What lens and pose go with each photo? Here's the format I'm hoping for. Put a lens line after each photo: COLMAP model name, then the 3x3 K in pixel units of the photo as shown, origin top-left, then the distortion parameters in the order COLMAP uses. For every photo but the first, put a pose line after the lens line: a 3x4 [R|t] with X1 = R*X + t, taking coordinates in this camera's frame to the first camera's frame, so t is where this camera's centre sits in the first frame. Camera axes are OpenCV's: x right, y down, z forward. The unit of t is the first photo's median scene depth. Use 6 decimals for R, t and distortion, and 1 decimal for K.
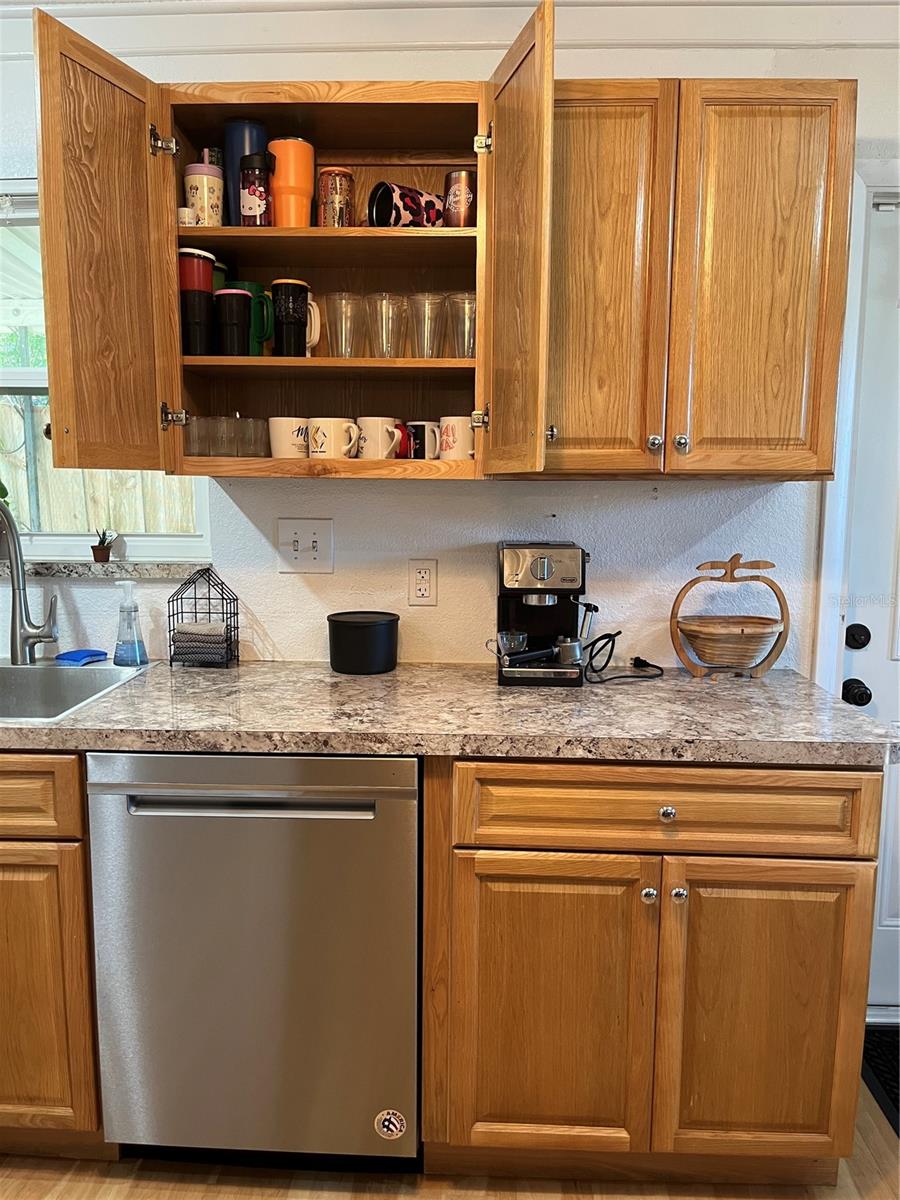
lens RADIAL K [[912.8, 0, 446.2], [0, 912.8, 610.2], [0, 0, 1]] dist [0.062939, -0.092992]
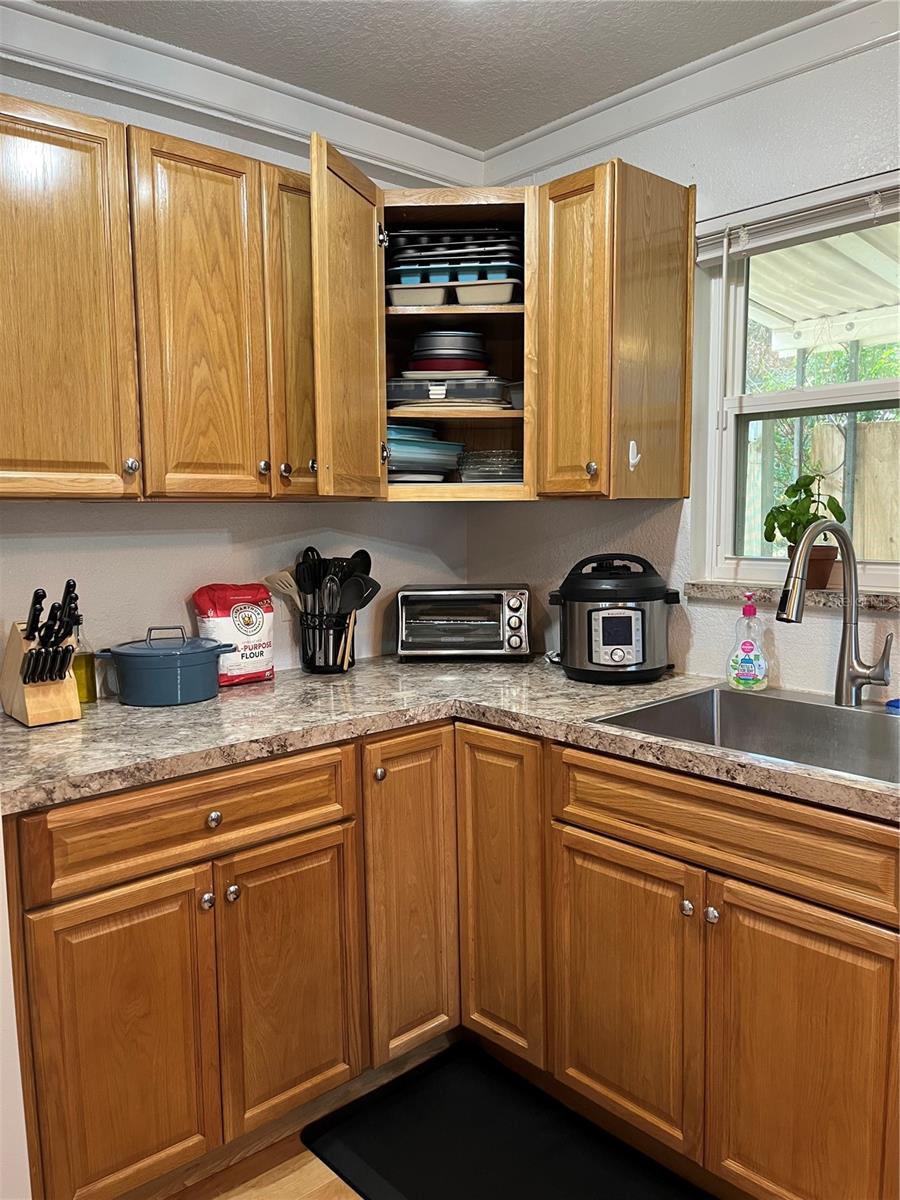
lens RADIAL K [[912.8, 0, 441.7], [0, 912.8, 607.1], [0, 0, 1]] dist [0.062939, -0.092992]
pose [[0.697254, 0.062778, -0.714070, -0.118305], [-0.079380, 0.996793, 0.010123, -0.019261], [0.712415, 0.049625, 0.700001, 0.090723]]
